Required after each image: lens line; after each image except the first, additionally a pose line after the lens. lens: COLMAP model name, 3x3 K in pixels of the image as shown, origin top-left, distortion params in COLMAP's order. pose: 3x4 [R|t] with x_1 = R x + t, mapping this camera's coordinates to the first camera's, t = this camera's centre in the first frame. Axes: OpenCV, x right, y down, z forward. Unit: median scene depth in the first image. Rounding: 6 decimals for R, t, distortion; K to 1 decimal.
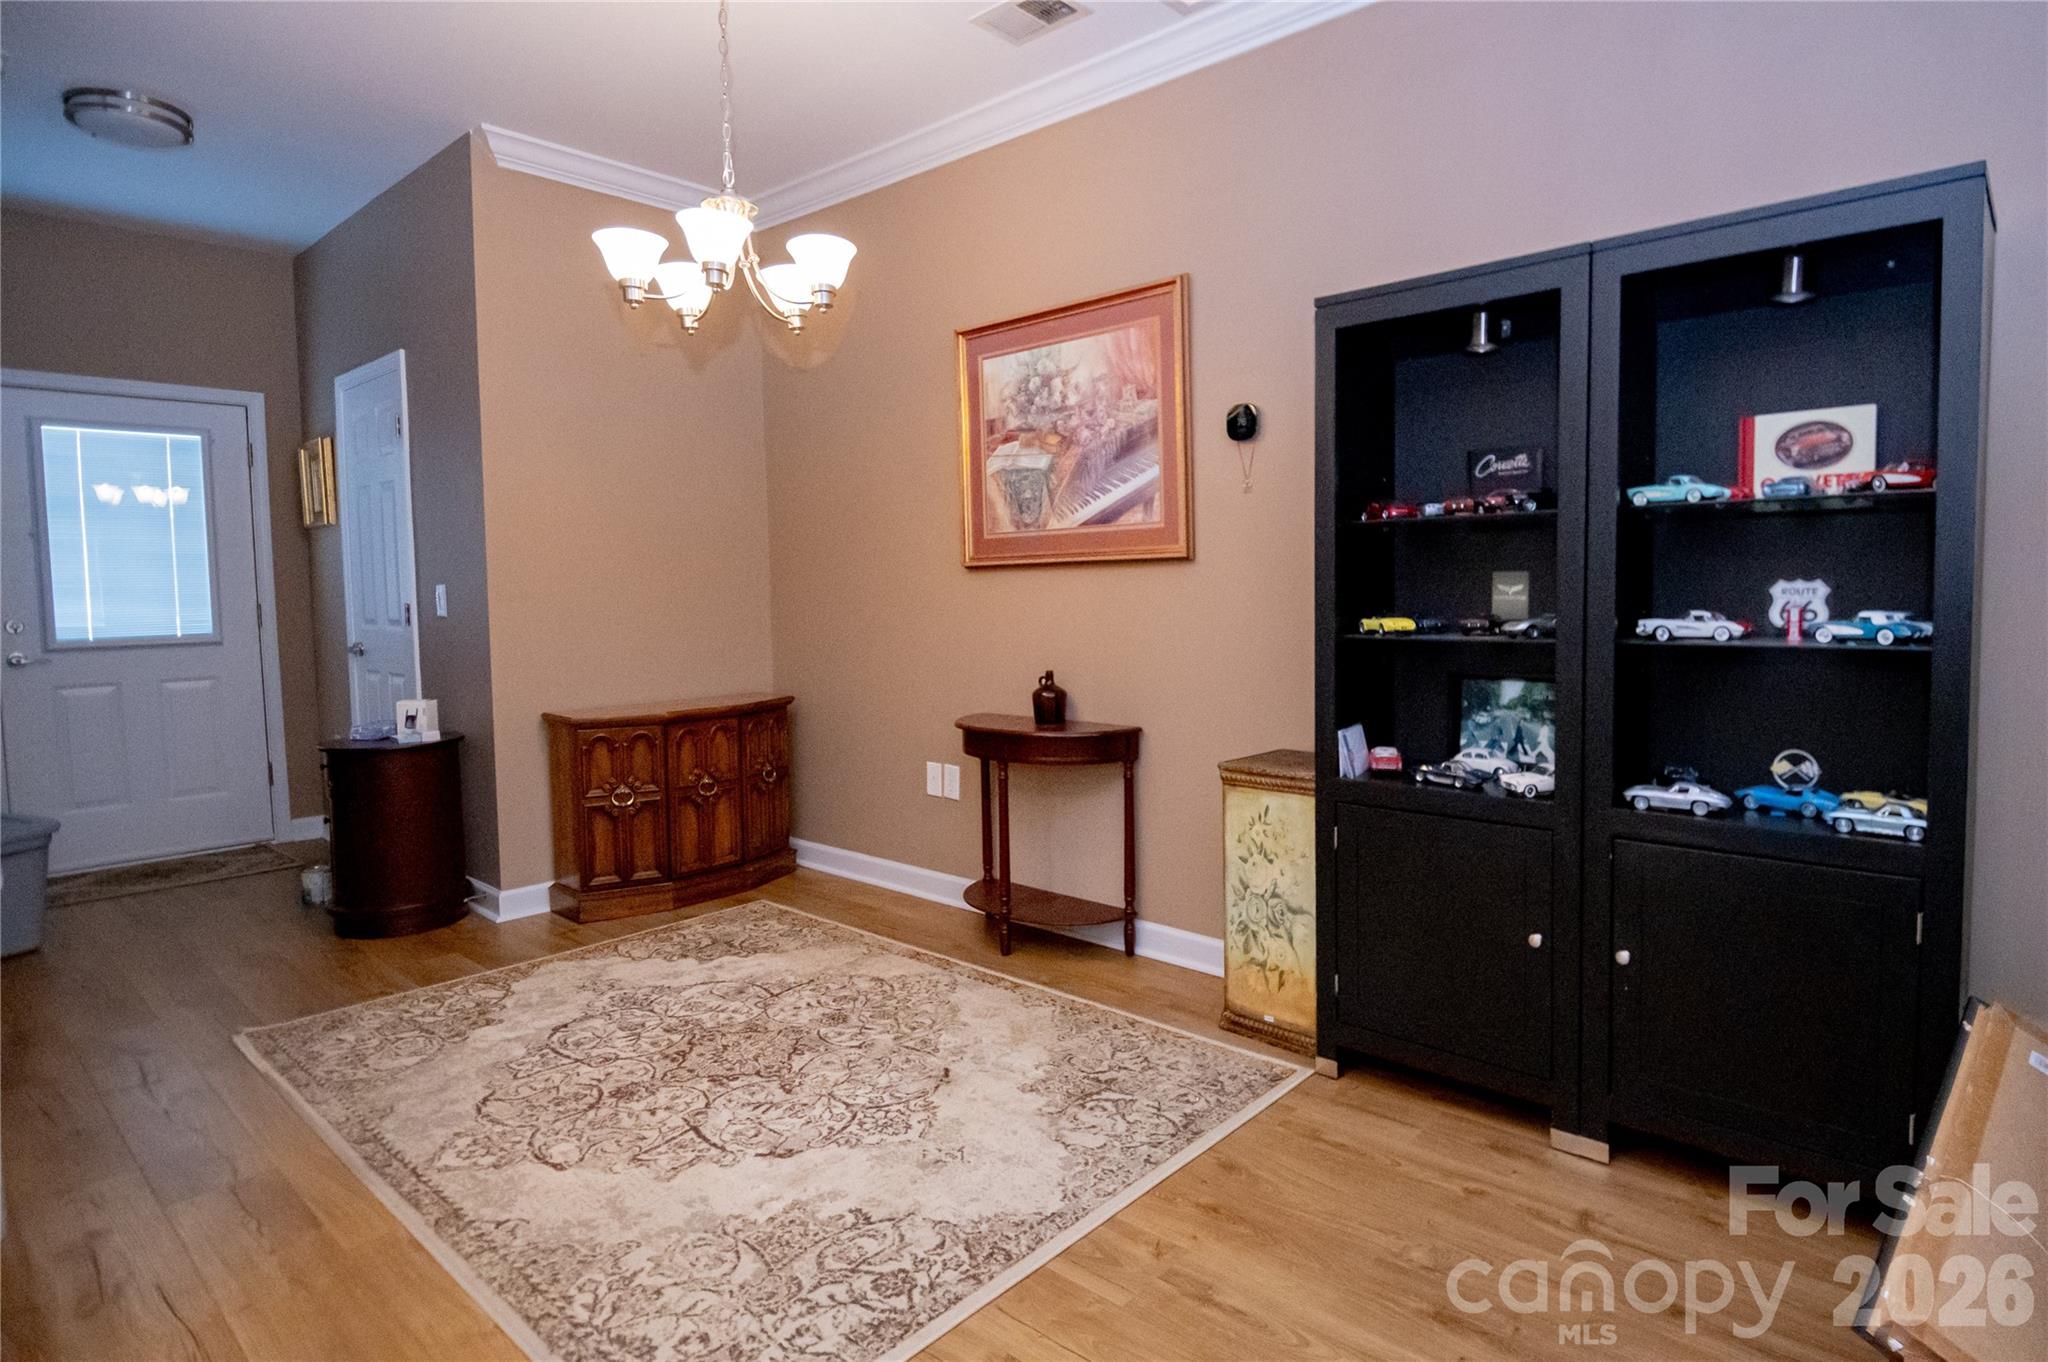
lens RADIAL K [[1076.6, 0, 1024.3], [0, 1076.6, 667.2], [0, 0, 1]] dist [0.006569, -0.008480]
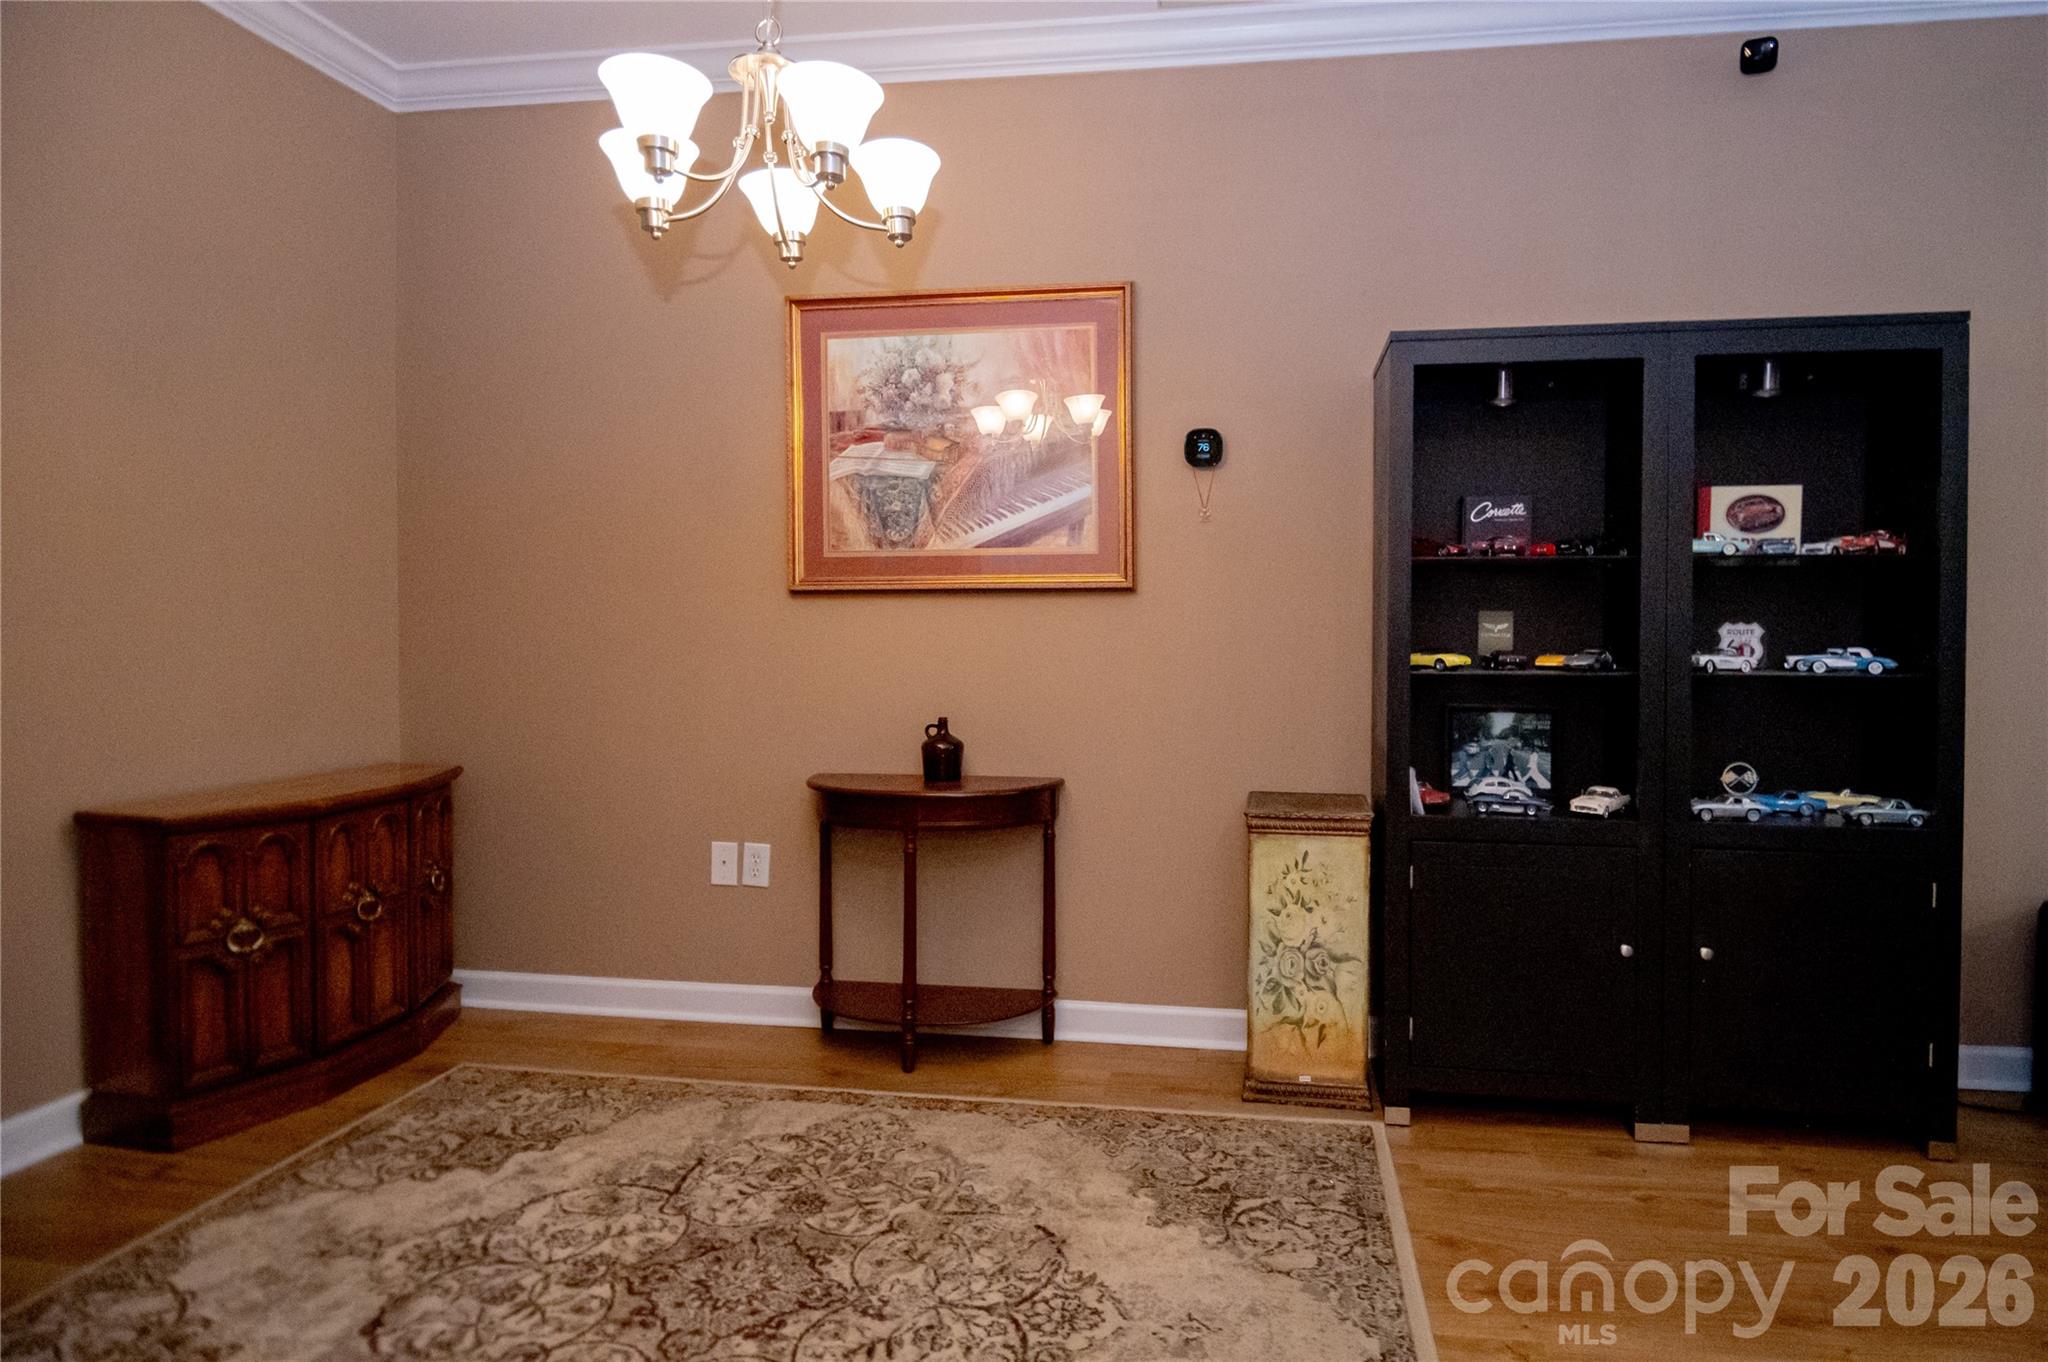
lens RADIAL K [[1119.0, 0, 1206.2], [0, 1119.0, 659.9], [0, 0, 1]] dist [-0.000648, -0.016596]
pose [[0.837131, 0.000052, 0.547002, -0.364280], [0.025209, 0.998934, -0.038675, -0.003824], [-0.546421, 0.046166, 0.836237, 0.205483]]
